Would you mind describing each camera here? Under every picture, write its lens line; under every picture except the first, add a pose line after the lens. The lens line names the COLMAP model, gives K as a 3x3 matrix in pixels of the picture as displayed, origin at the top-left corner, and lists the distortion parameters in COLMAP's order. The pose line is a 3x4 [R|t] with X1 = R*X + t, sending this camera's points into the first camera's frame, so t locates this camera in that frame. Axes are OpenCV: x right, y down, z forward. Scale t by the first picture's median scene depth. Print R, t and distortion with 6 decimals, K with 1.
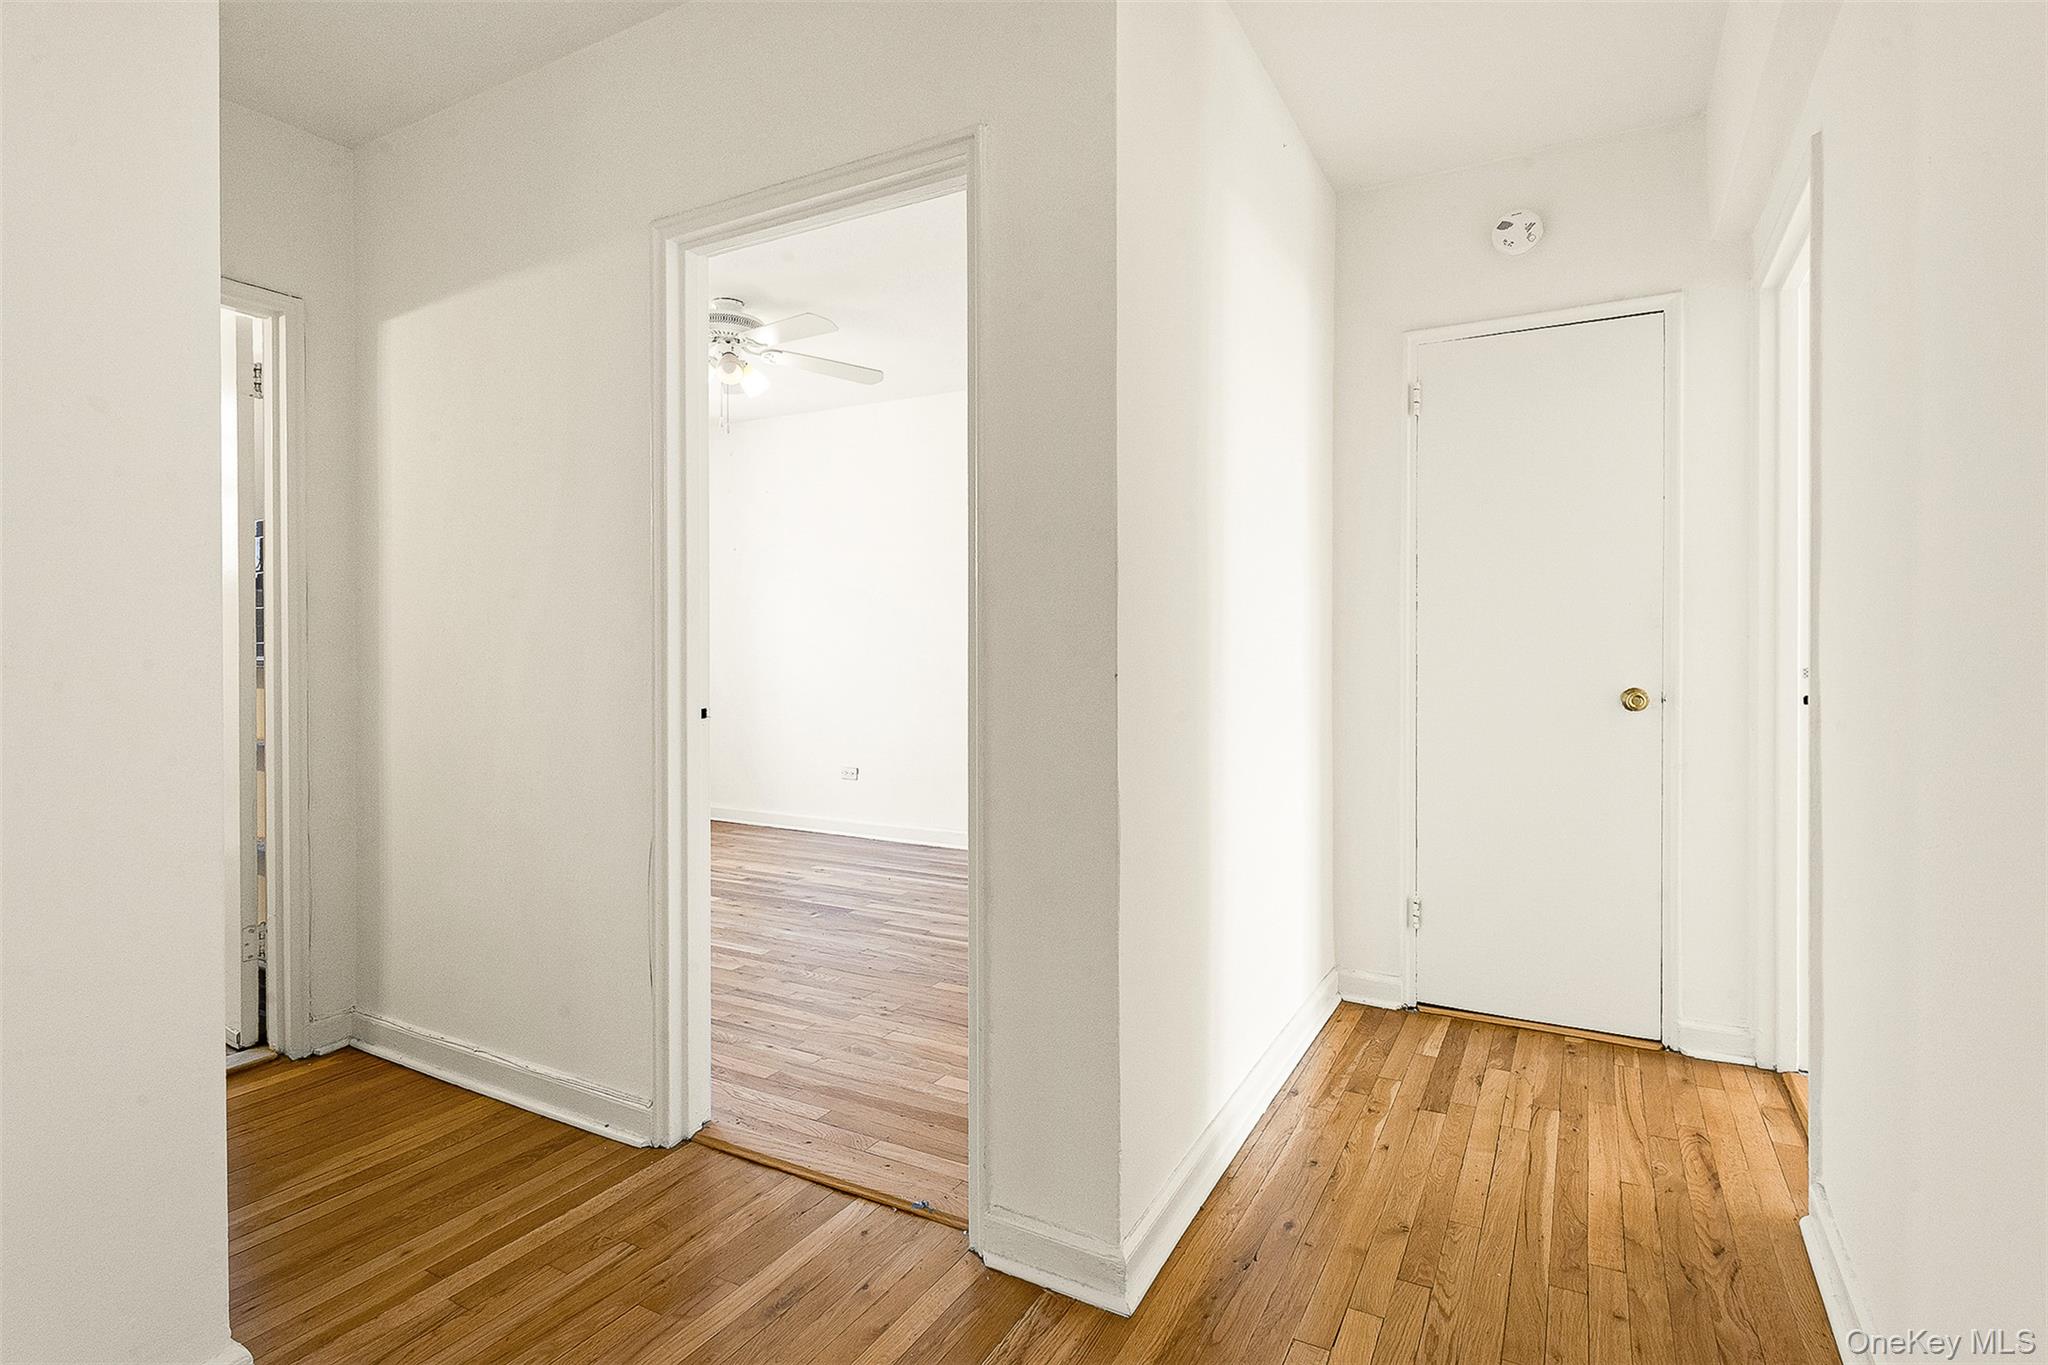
lens RADIAL K [[987.0, 0, 1027.6], [0, 987.0, 668.7], [0, 0, 1]] dist [0.006932, -0.003921]
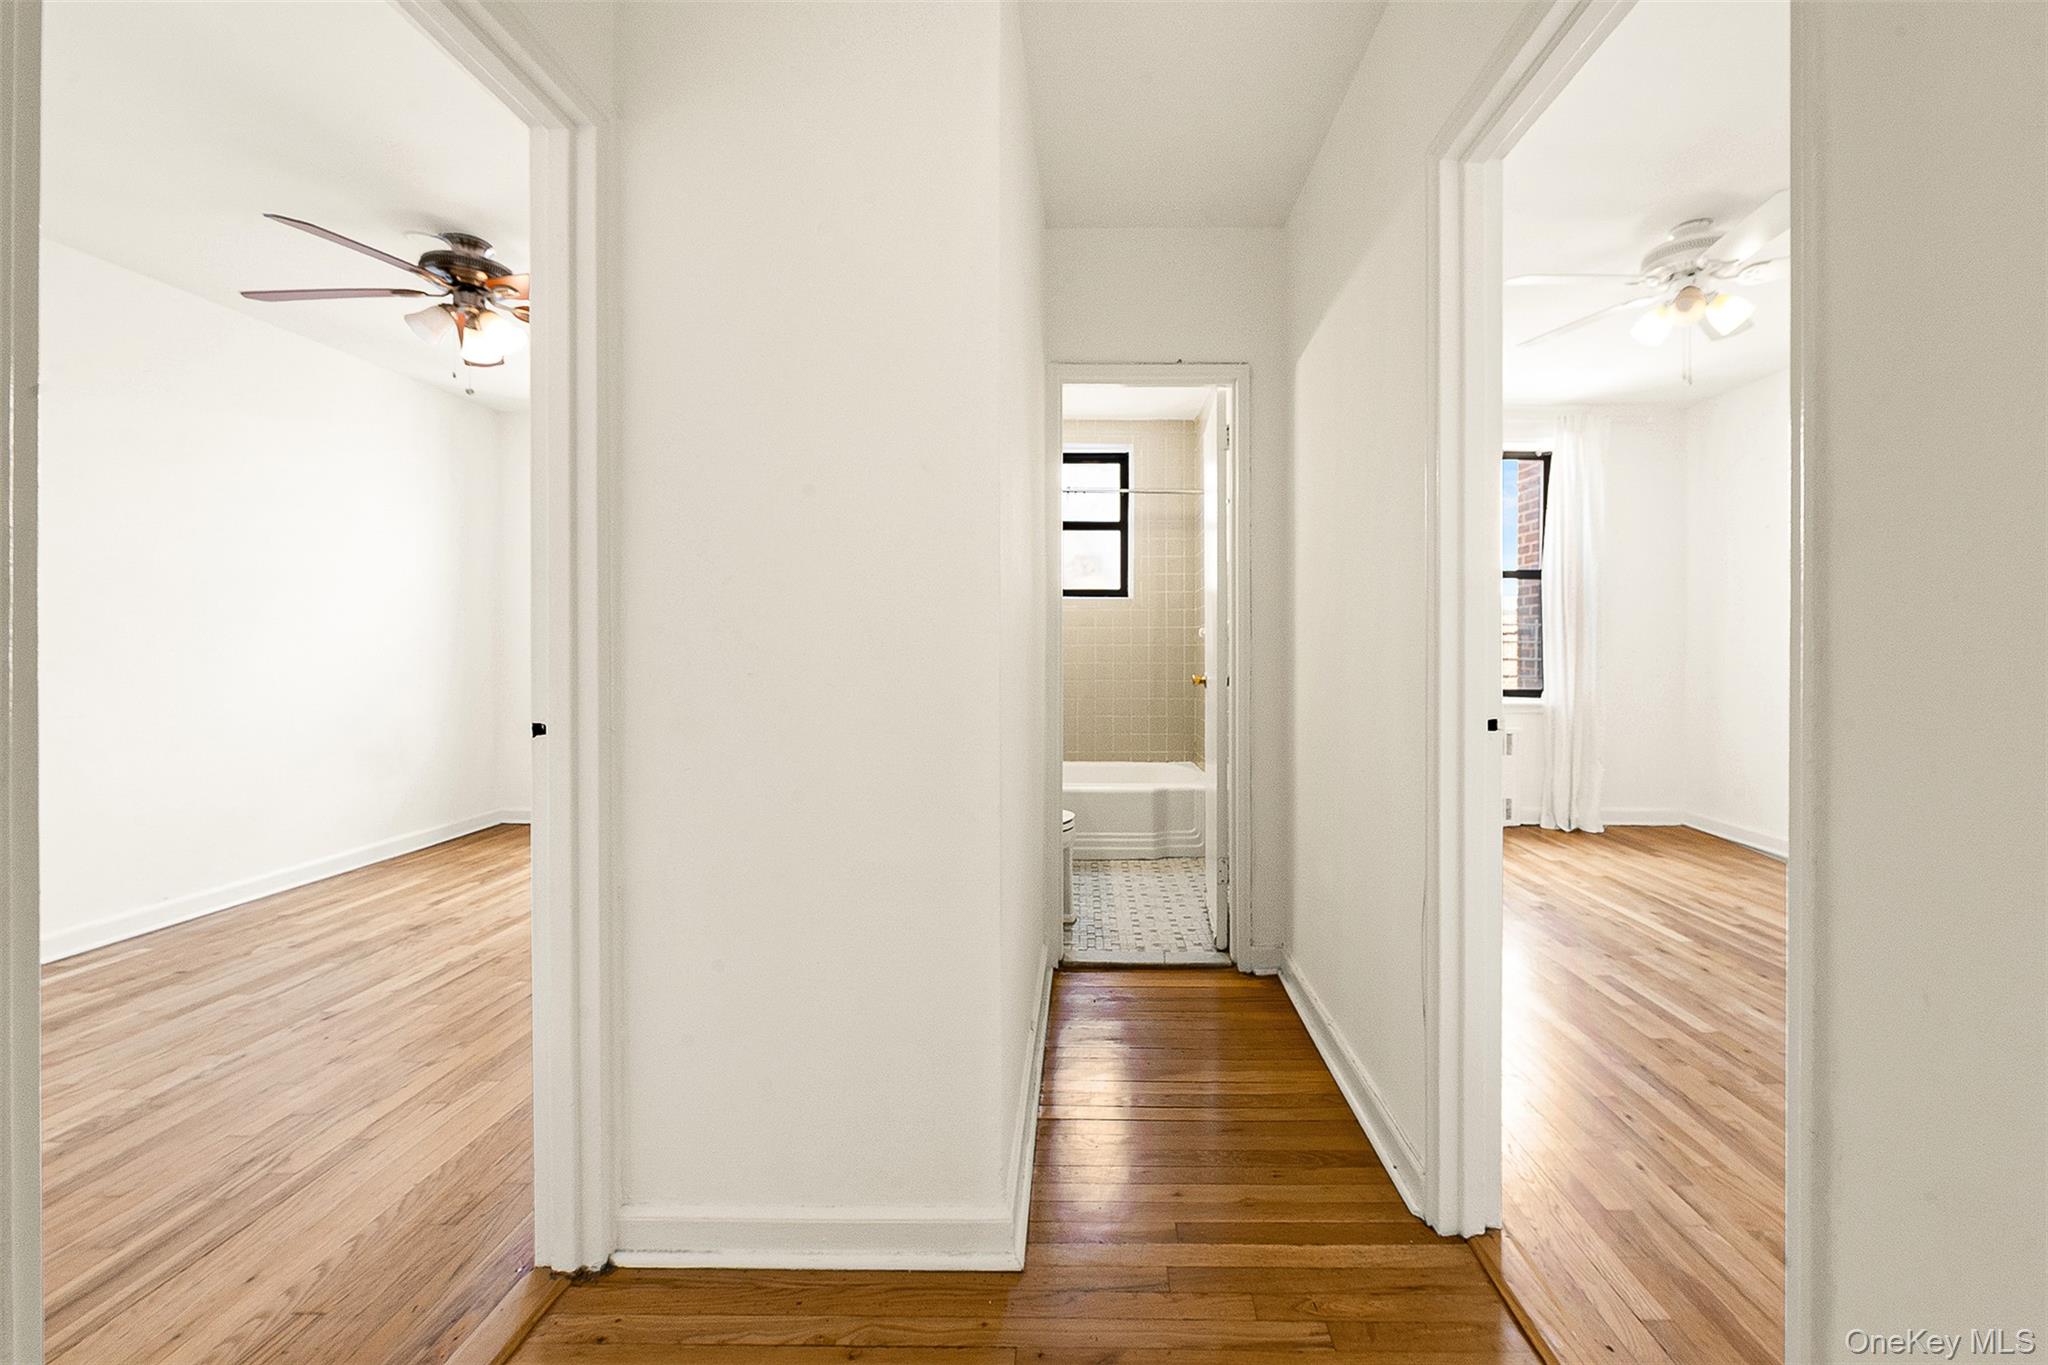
lens RADIAL K [[842.7, 0, 1066.2], [0, 842.7, 650.3], [0, 0, 1]] dist [-0.000550, -0.000254]
pose [[0.489934, 0.003064, -0.871754, 0.096151], [-0.014543, 0.999883, -0.004659, -0.006540], [0.871638, 0.014961, 0.489921, 0.325207]]
